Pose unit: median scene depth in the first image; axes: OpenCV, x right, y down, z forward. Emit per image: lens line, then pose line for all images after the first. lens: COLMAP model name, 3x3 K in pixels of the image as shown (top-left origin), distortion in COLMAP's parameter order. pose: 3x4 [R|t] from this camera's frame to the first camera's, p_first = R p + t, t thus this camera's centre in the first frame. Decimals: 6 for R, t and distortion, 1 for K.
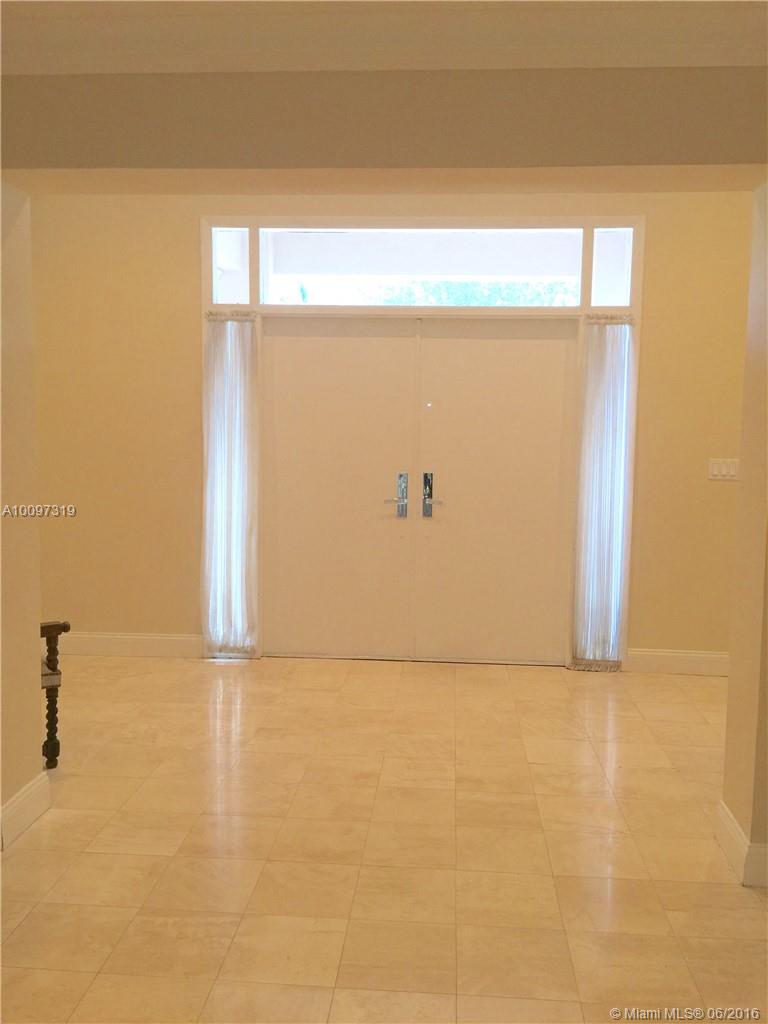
lens RADIAL K [[867.2, 0, 393.8], [0, 867.2, 513.2], [0, 0, 1]] dist [0.119878, -0.191668]
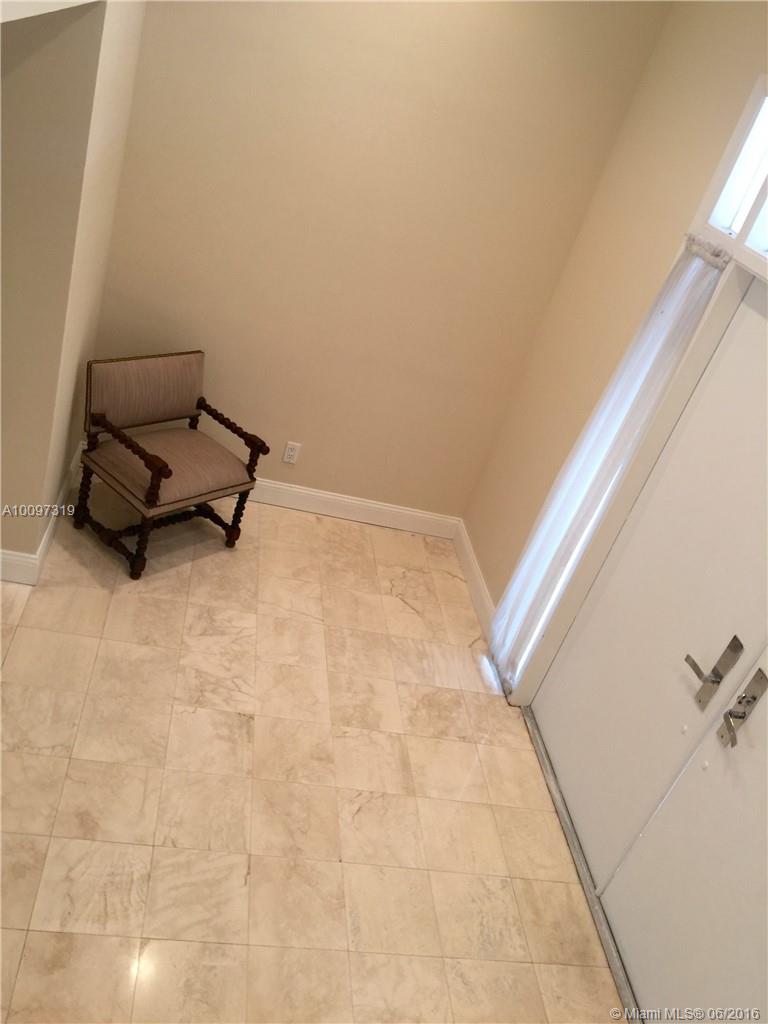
lens RADIAL K [[867.2, 0, 393.8], [0, 867.2, 513.2], [0, 0, 1]] dist [0.119878, -0.191668]
pose [[0.197445, 0.529458, -0.825039, 0.397600], [-0.399215, 0.812087, 0.425607, -0.274336], [0.895345, 0.245334, 0.371710, 0.689209]]
